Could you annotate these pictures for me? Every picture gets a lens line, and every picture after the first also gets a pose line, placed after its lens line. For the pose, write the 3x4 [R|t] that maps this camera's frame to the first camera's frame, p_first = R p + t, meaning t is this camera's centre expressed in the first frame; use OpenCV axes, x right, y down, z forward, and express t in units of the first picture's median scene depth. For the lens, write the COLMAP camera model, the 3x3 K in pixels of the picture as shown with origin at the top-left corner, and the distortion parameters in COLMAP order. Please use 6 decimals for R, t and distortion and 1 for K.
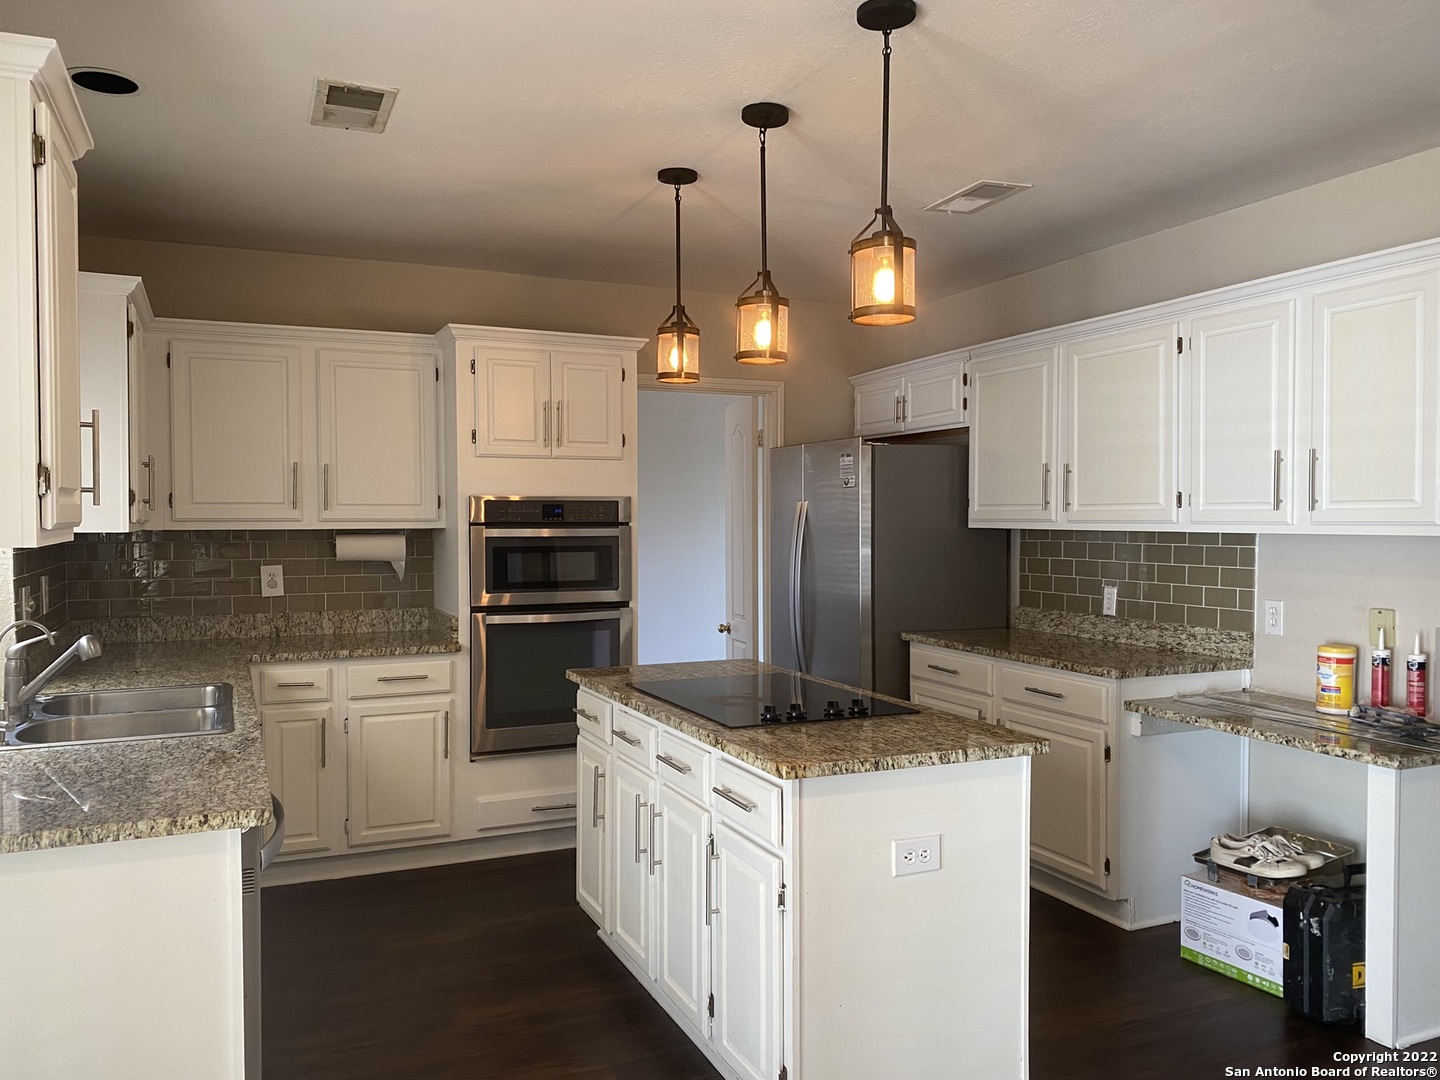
lens RADIAL K [[1101.0, 0, 718.1], [0, 1101.0, 540.3], [0, 0, 1]] dist [0.059394, -0.050985]
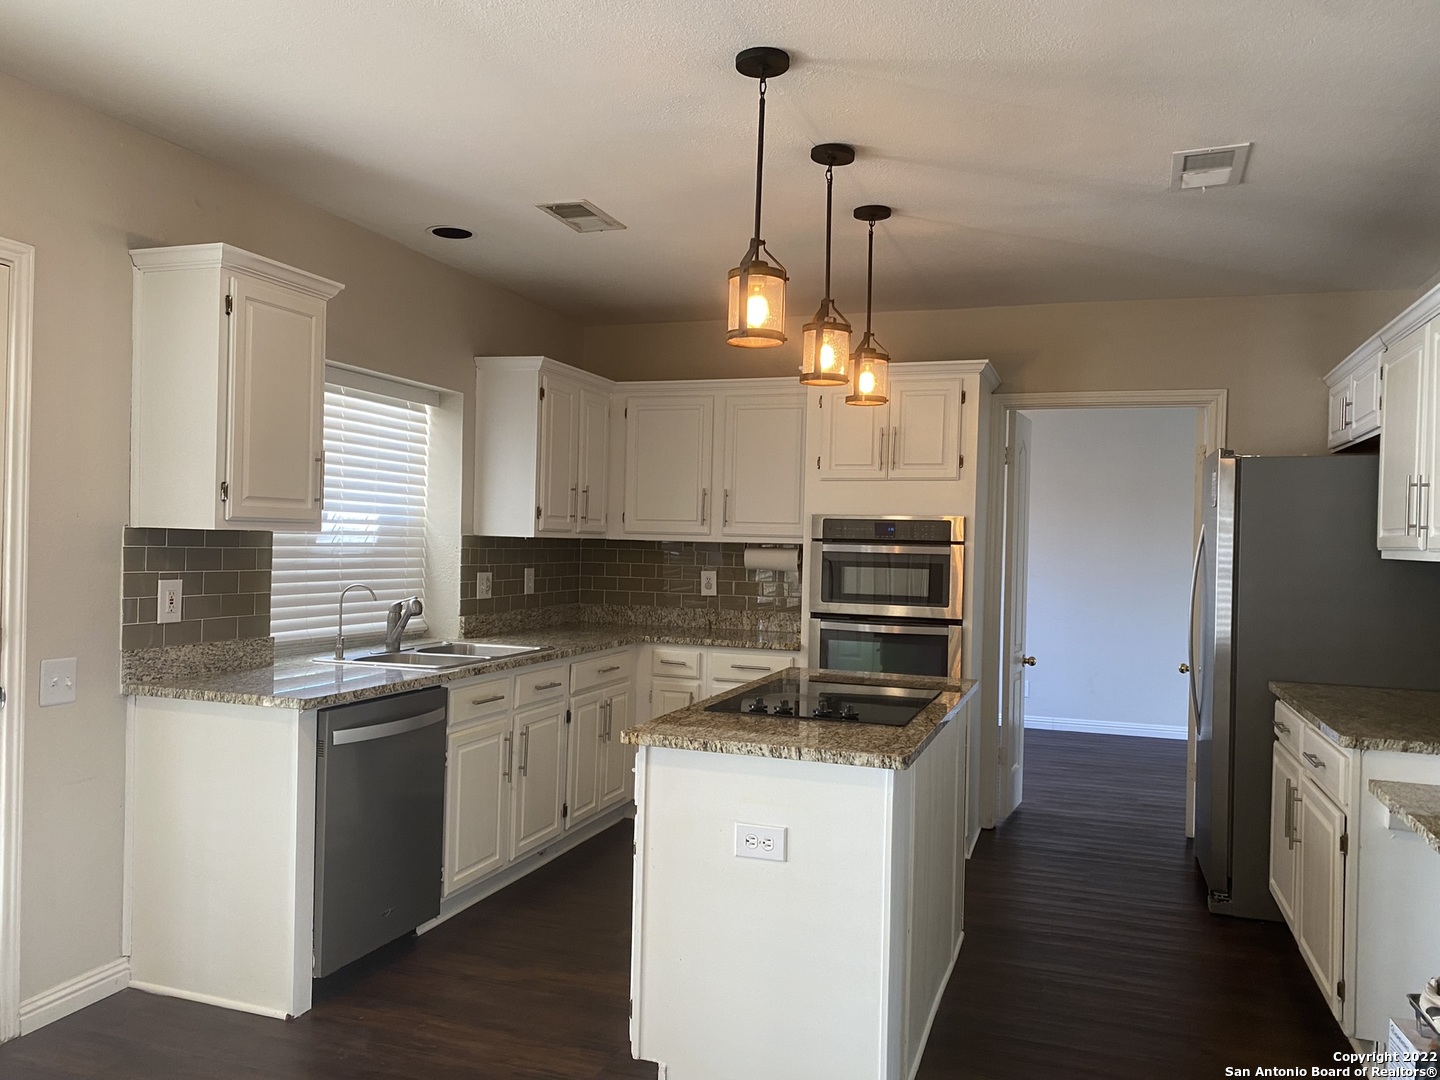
lens RADIAL K [[1101.0, 0, 718.6], [0, 1101.0, 539.3], [0, 0, 1]] dist [0.059394, -0.050985]
pose [[0.736002, 0.017963, -0.676741, 0.497322], [-0.039851, 0.999064, -0.016821, 0.008547], [0.675805, 0.039349, 0.736029, 0.105561]]
